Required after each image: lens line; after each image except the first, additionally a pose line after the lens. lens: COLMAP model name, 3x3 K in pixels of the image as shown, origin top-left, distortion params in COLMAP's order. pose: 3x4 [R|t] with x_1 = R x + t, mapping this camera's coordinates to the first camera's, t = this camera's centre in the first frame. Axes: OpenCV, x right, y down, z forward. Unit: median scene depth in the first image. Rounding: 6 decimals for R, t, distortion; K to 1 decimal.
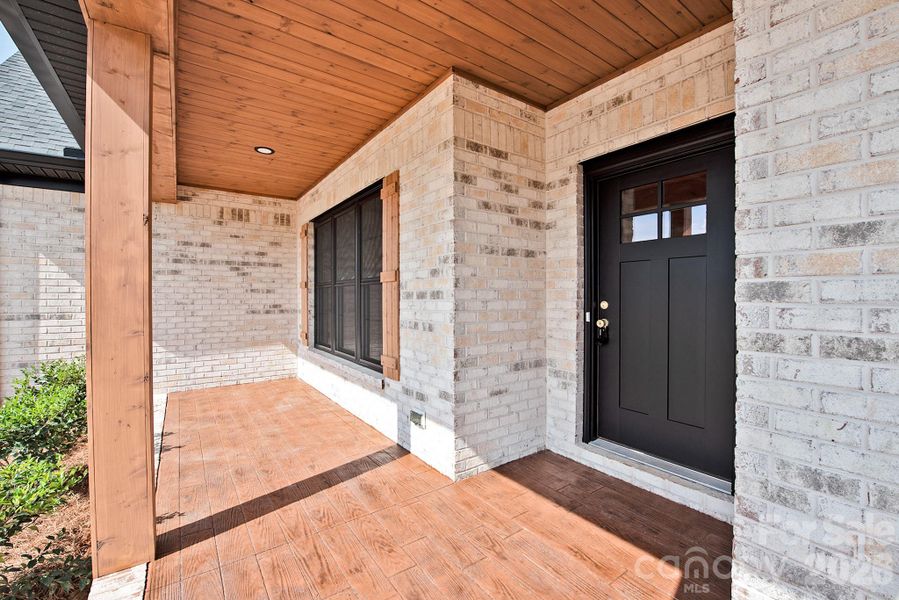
lens RADIAL K [[380.9, 0, 449.6], [0, 380.9, 299.7], [0, 0, 1]] dist [-0.016978, 0.000803]
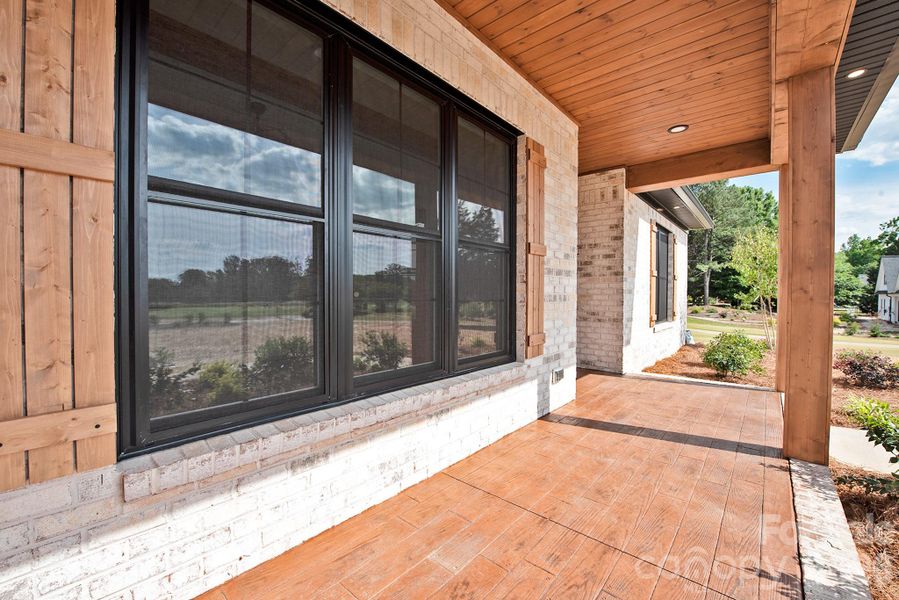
lens RADIAL K [[380.9, 0, 465.8], [0, 380.9, 297.0], [0, 0, 1]] dist [-0.016978, 0.000803]
pose [[-0.273680, -0.010382, 0.961765, -0.887660], [-0.001834, 0.999946, 0.010273, 0.041723], [-0.961819, 0.001048, -0.273684, 1.239097]]
